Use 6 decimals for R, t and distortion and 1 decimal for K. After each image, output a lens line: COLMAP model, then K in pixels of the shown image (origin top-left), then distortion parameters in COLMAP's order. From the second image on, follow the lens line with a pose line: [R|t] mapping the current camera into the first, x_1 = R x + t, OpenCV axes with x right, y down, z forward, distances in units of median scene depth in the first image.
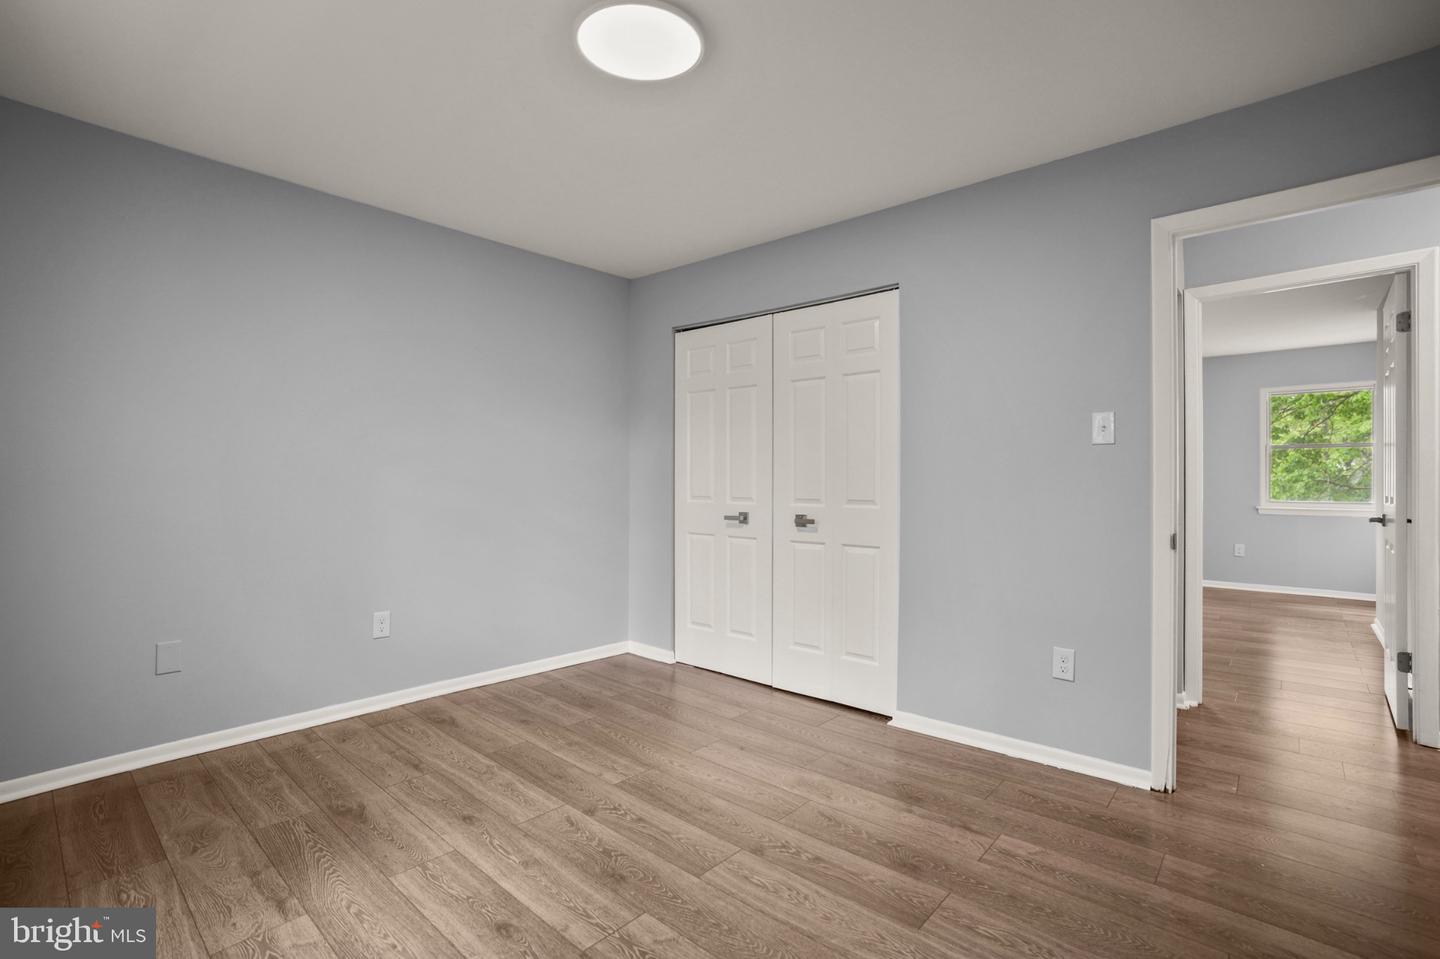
lens RADIAL K [[673.7, 0, 713.1], [0, 673.7, 481.9], [0, 0, 1]] dist [-0.053202, 0.028612]
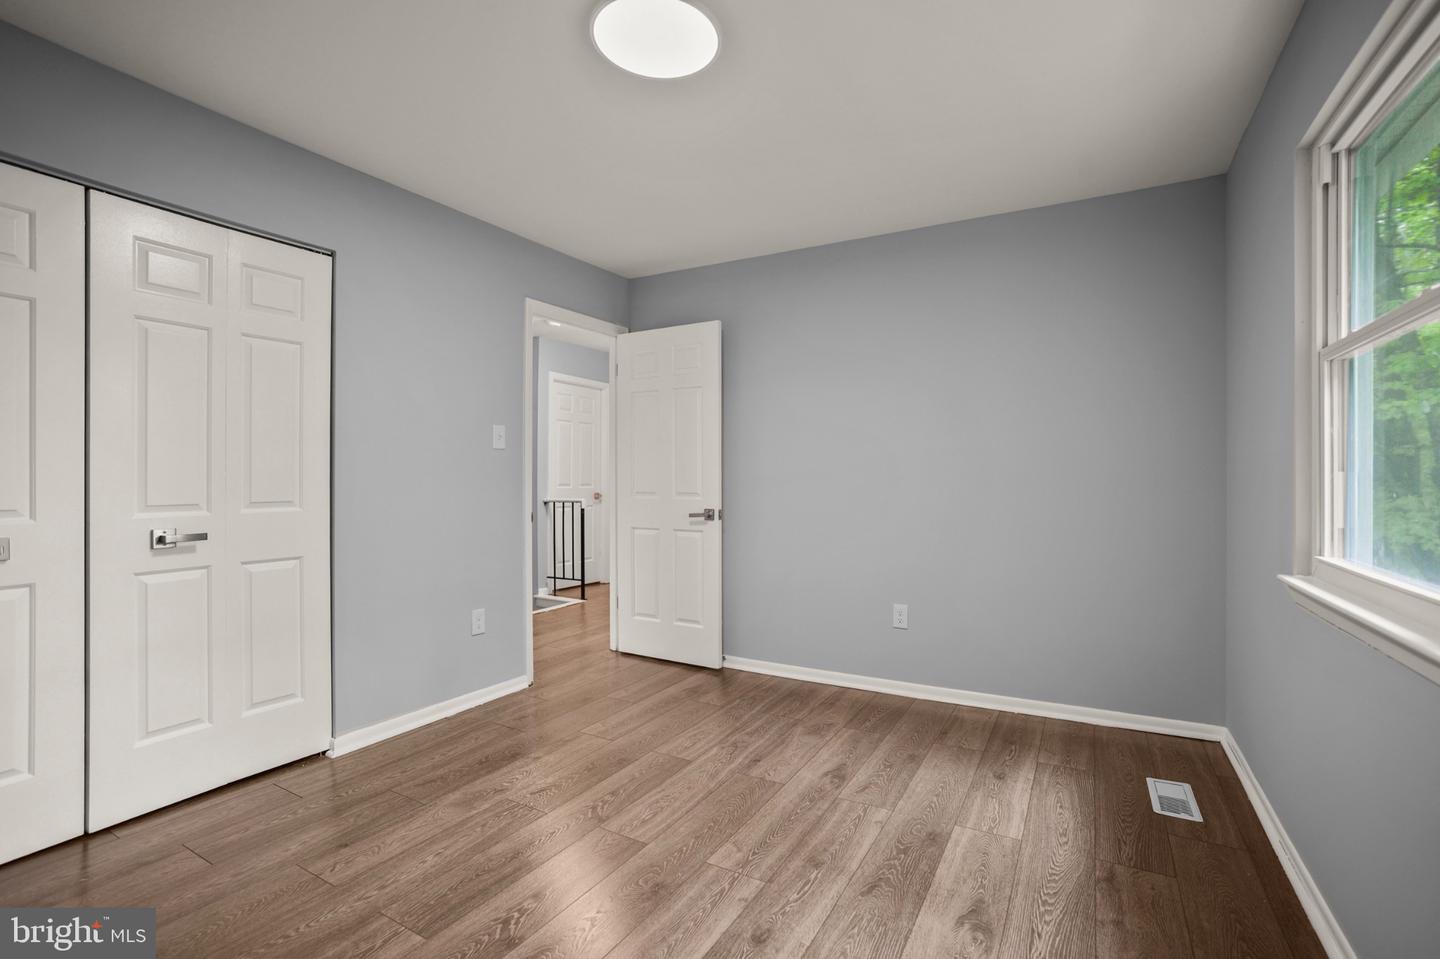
lens RADIAL K [[673.7, 0, 713.1], [0, 673.7, 481.9], [0, 0, 1]] dist [-0.053202, 0.028612]
pose [[-0.229722, -0.005625, 0.973240, -0.899599], [-0.011585, 0.999928, 0.003045, -0.010030], [-0.973187, -0.010575, -0.229770, 0.925650]]
